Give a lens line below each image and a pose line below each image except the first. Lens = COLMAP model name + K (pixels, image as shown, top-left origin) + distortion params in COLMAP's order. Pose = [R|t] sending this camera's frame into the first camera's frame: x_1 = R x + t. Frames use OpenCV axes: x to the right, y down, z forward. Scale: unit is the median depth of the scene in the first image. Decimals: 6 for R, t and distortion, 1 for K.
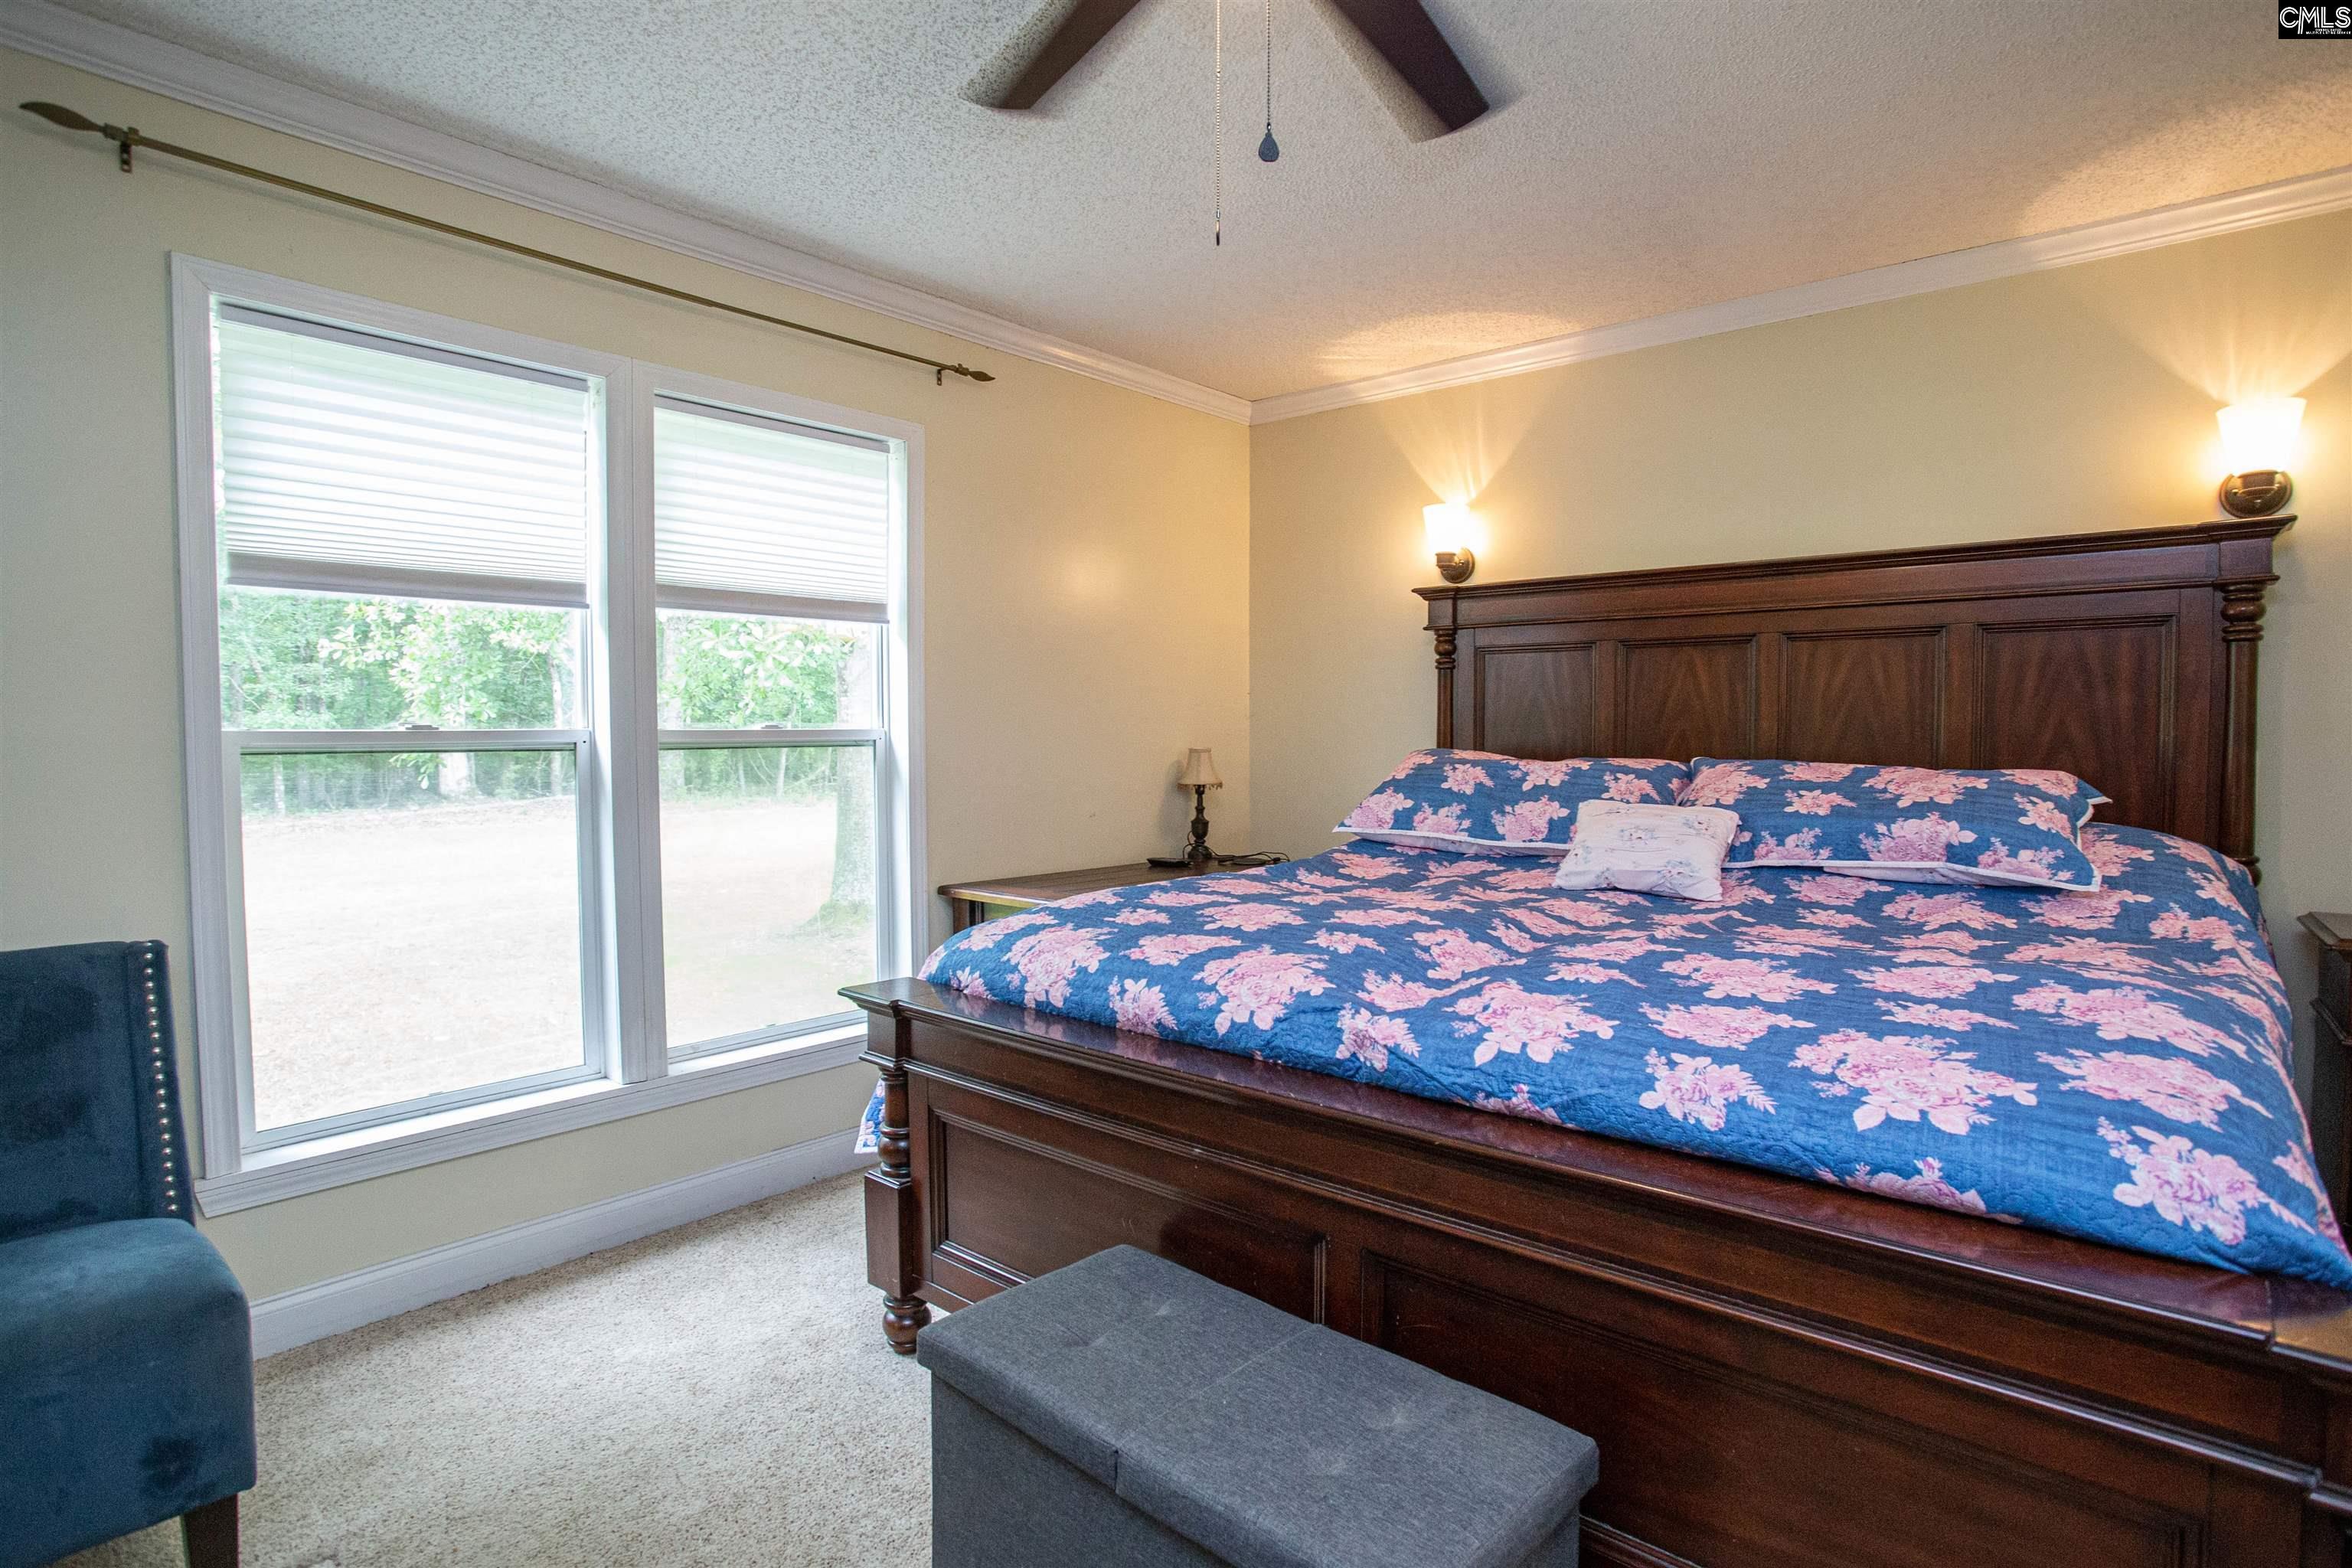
lens RADIAL K [[1171.7, 0, 1257.1], [0, 1171.7, 813.9], [0, 0, 1]] dist [-0.067298, 0.034593]
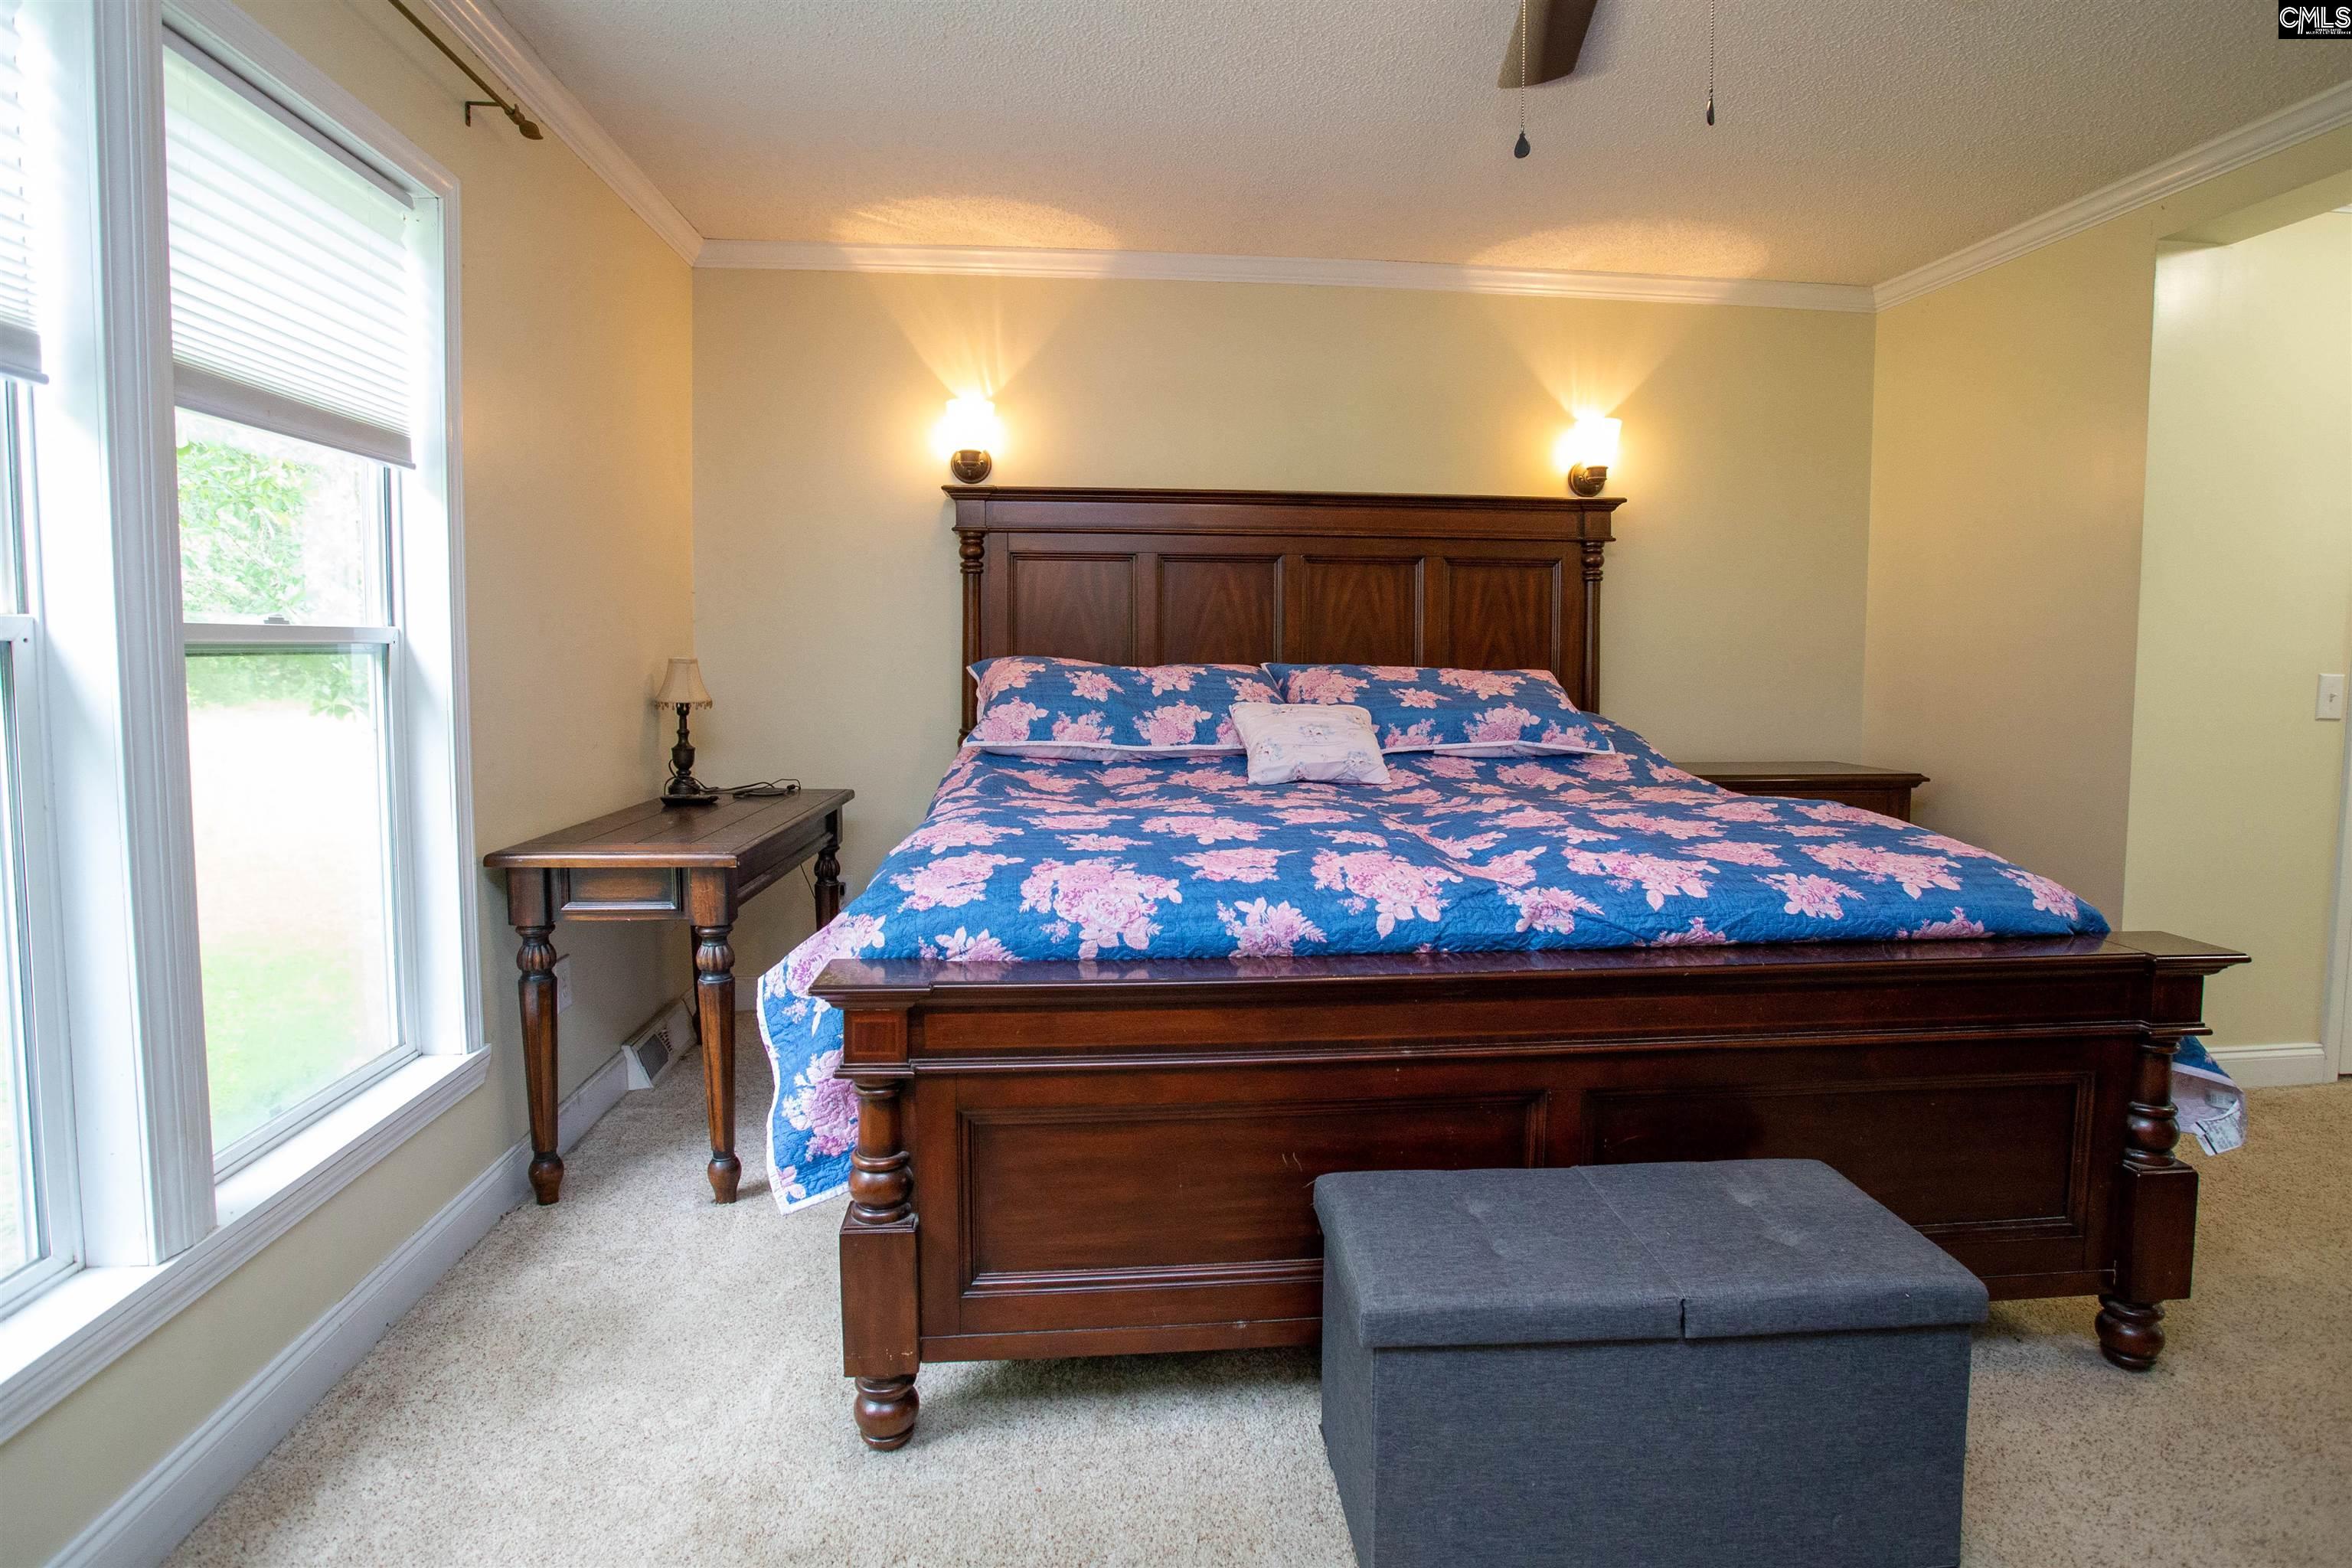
lens RADIAL K [[1201.4, 0, 1183.7], [0, 1201.4, 780.1], [0, 0, 1]] dist [-0.079427, 0.036455]
pose [[0.714691, -0.072024, 0.695722, -0.562374], [0.042369, 0.997315, 0.059722, -0.009327], [-0.698156, -0.013206, 0.715824, 0.249423]]
